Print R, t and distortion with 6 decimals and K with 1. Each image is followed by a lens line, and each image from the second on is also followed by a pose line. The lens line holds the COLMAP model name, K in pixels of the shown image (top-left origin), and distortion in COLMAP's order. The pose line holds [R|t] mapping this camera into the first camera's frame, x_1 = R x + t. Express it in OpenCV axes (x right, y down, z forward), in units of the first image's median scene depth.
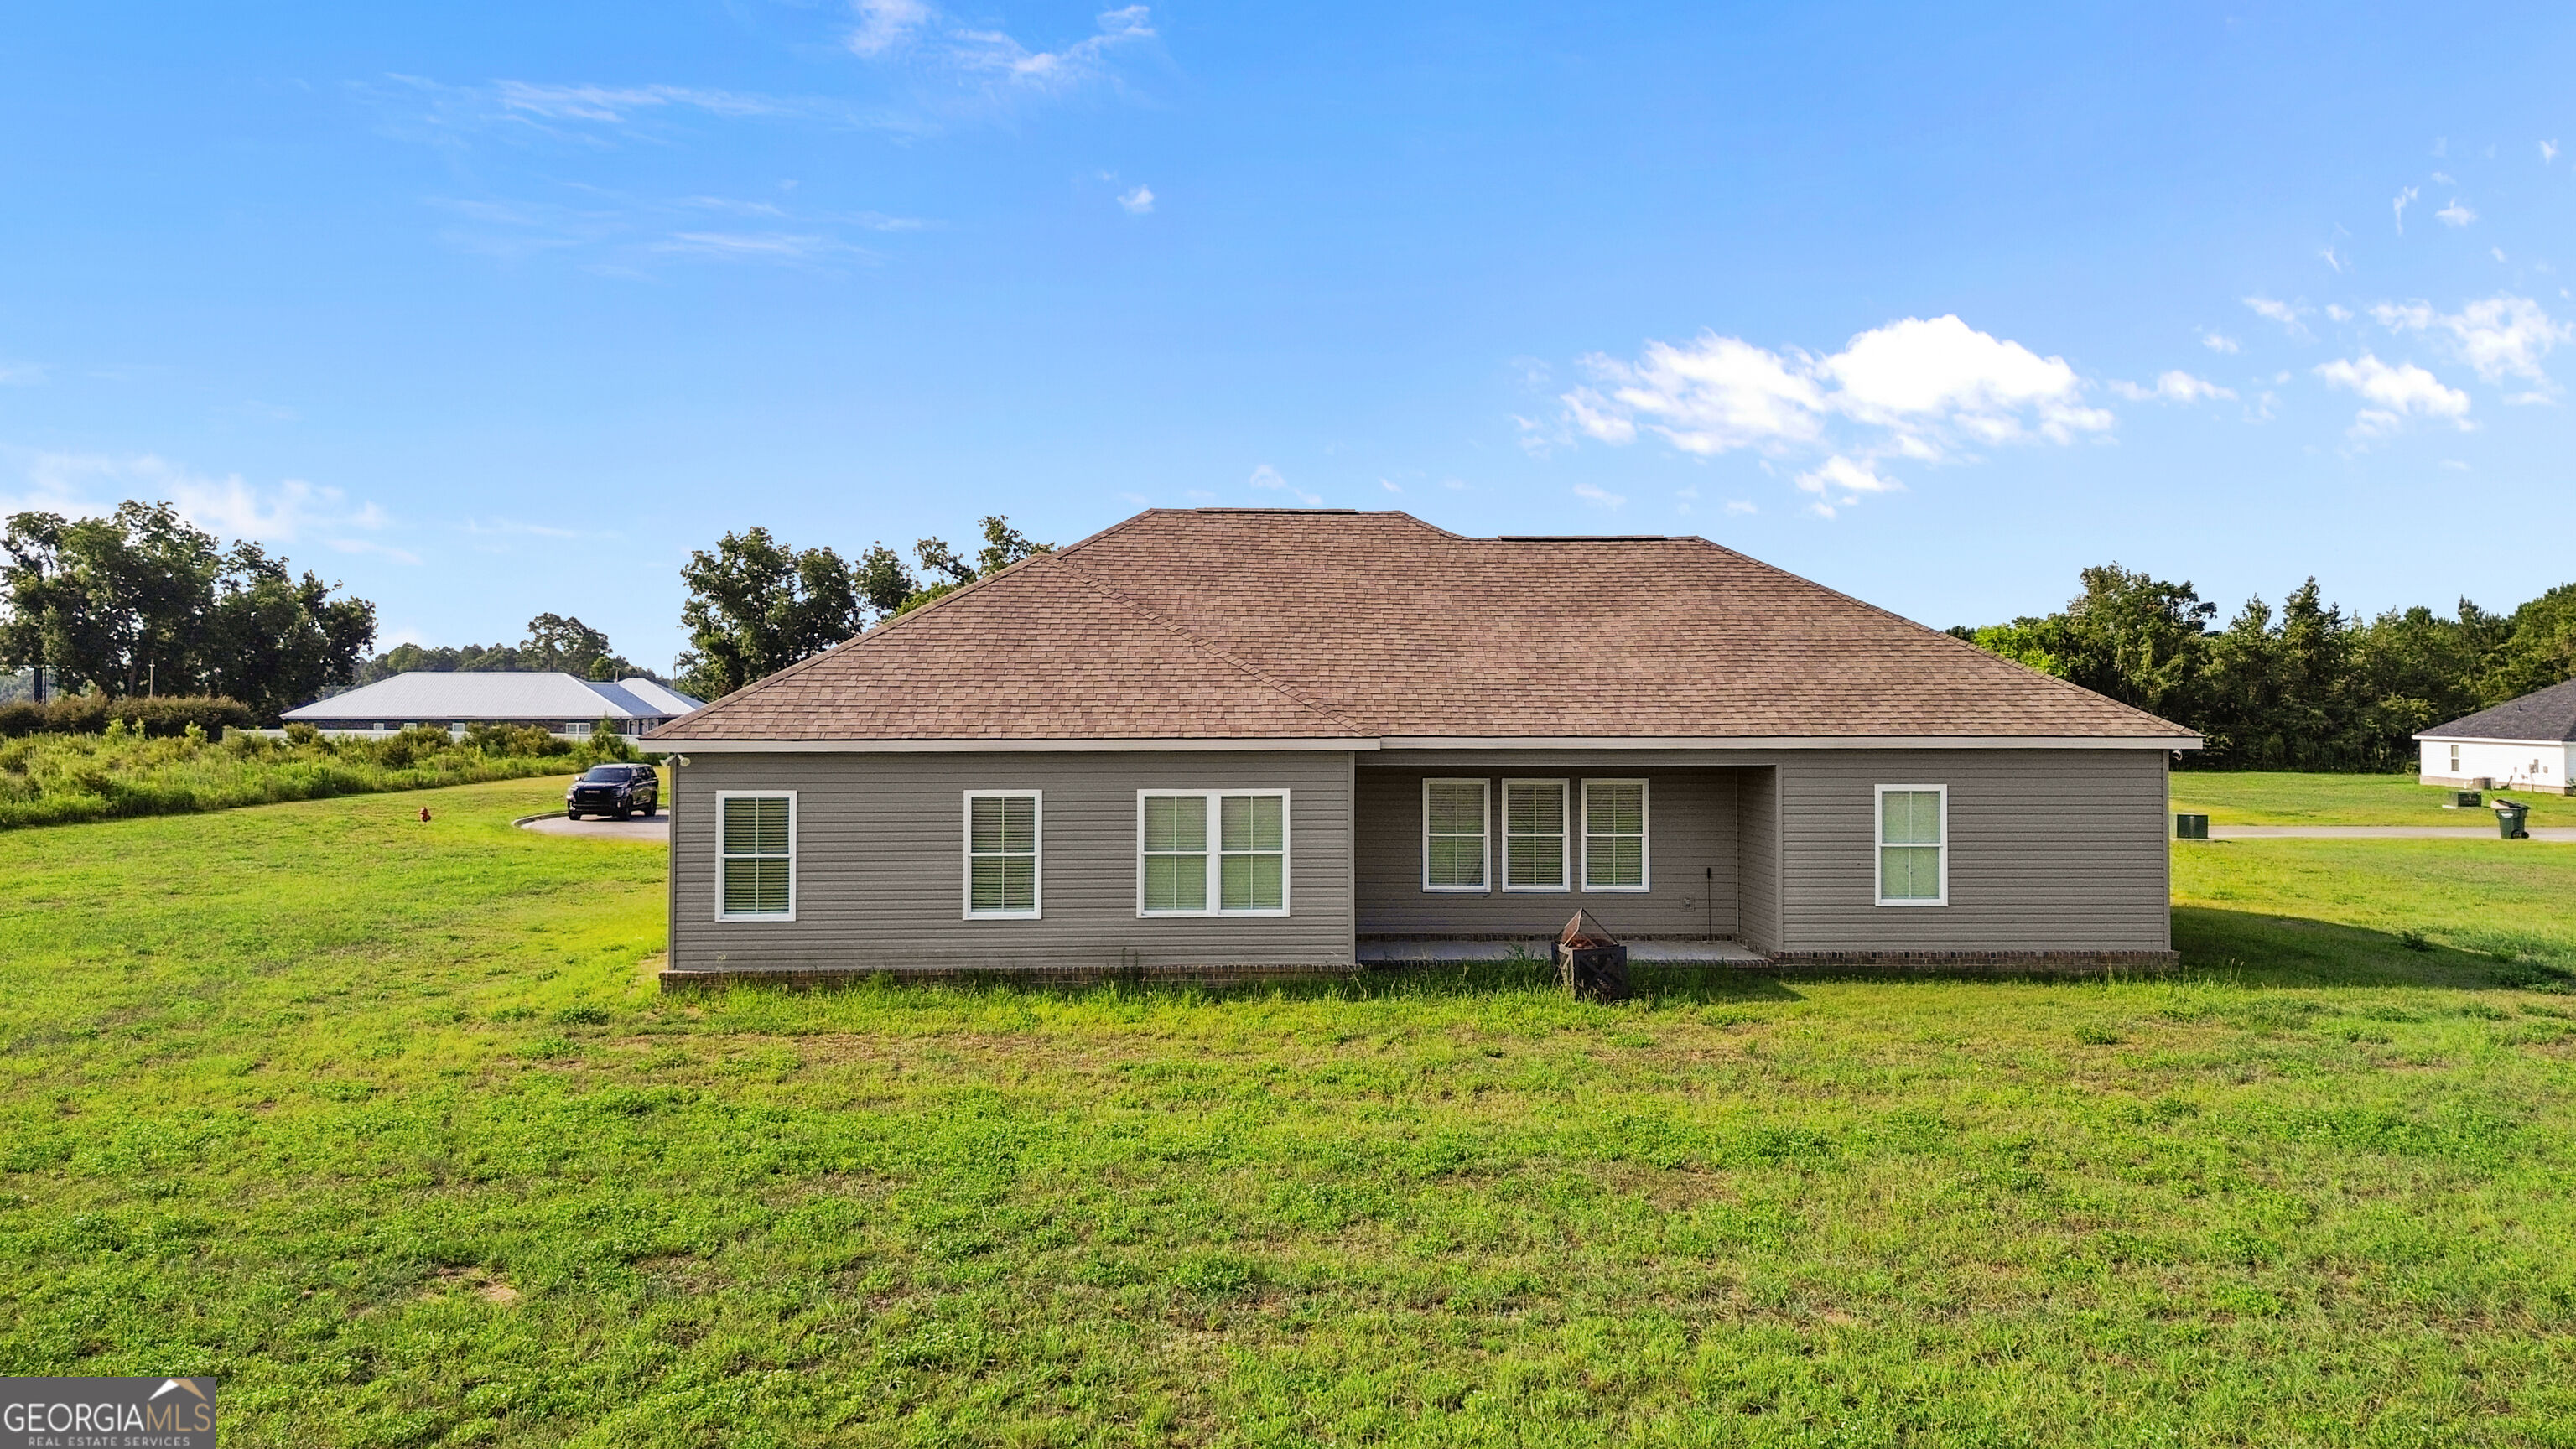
lens RADIAL K [[1902.4, 0, 1264.4], [0, 1902.4, 591.4], [0, 0, 1]] dist [0.050448, 0.000932]
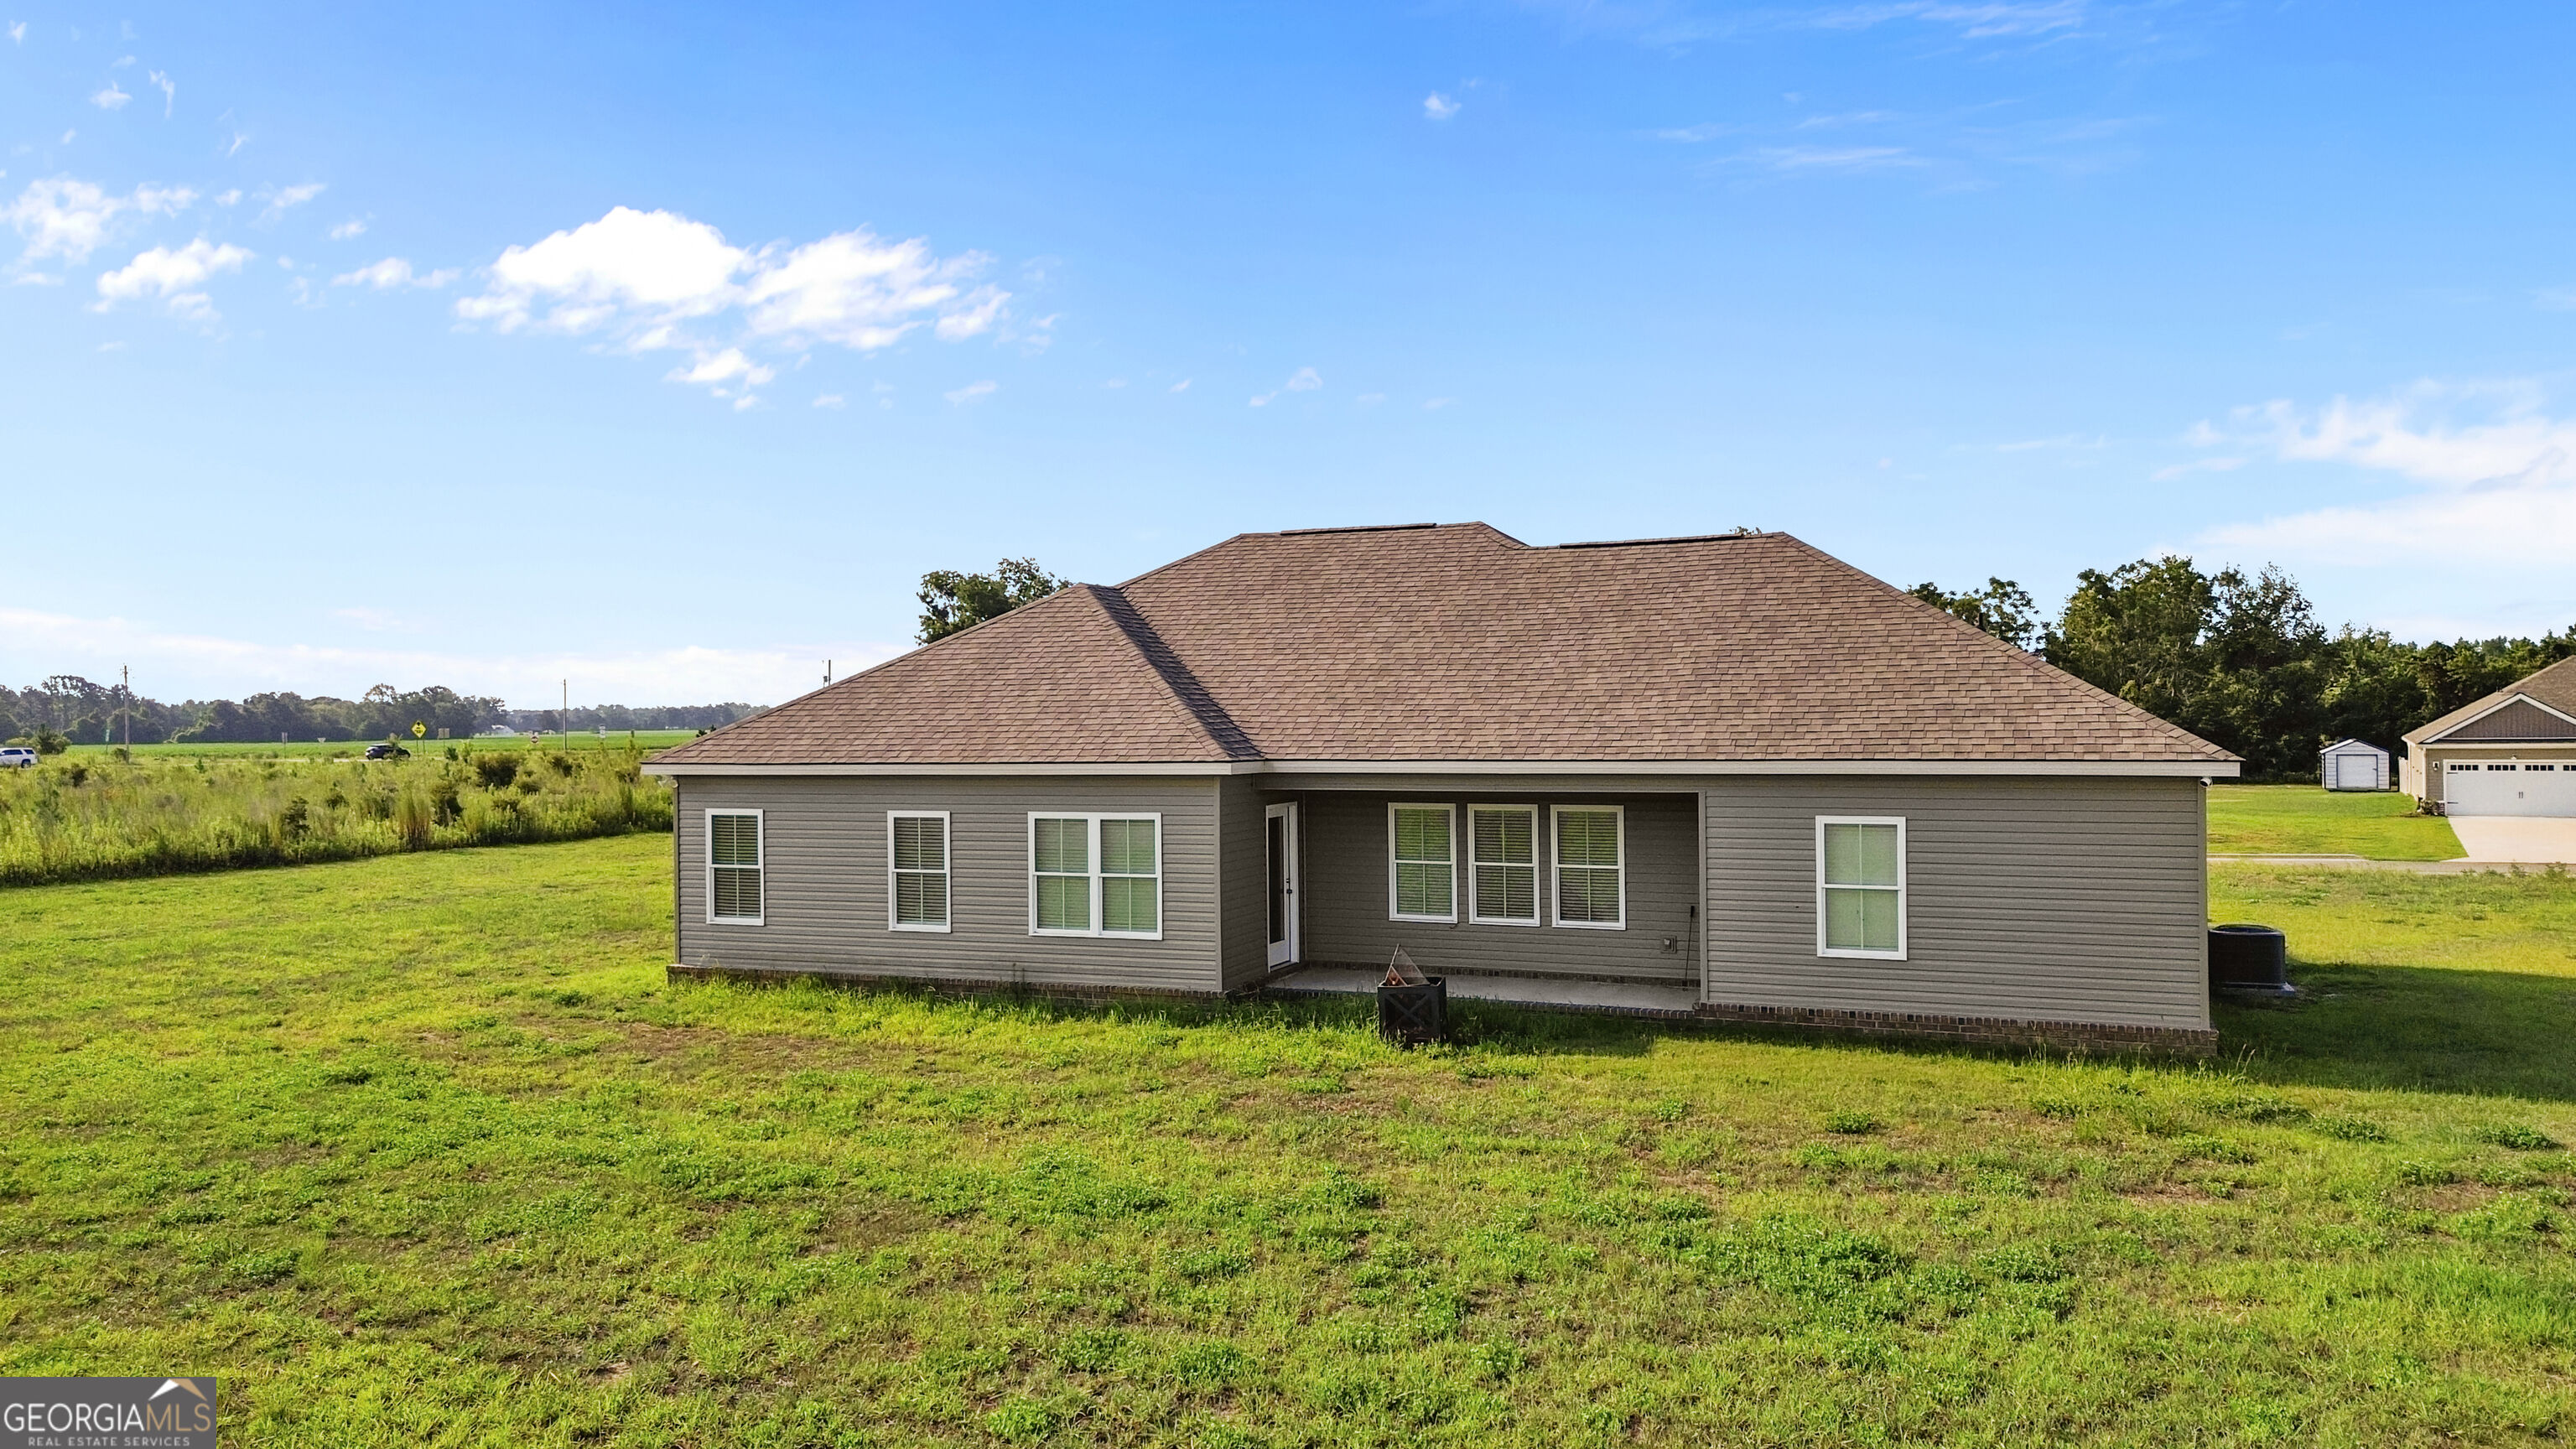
lens RADIAL K [[1902.4, 0, 1264.4], [0, 1902.4, 591.4], [0, 0, 1]] dist [0.050448, 0.000932]
pose [[0.899030, -0.038659, -0.436177, 0.484831], [0.035829, 0.999250, -0.014717, 0.003778], [0.436419, -0.002397, 0.899741, 0.116349]]
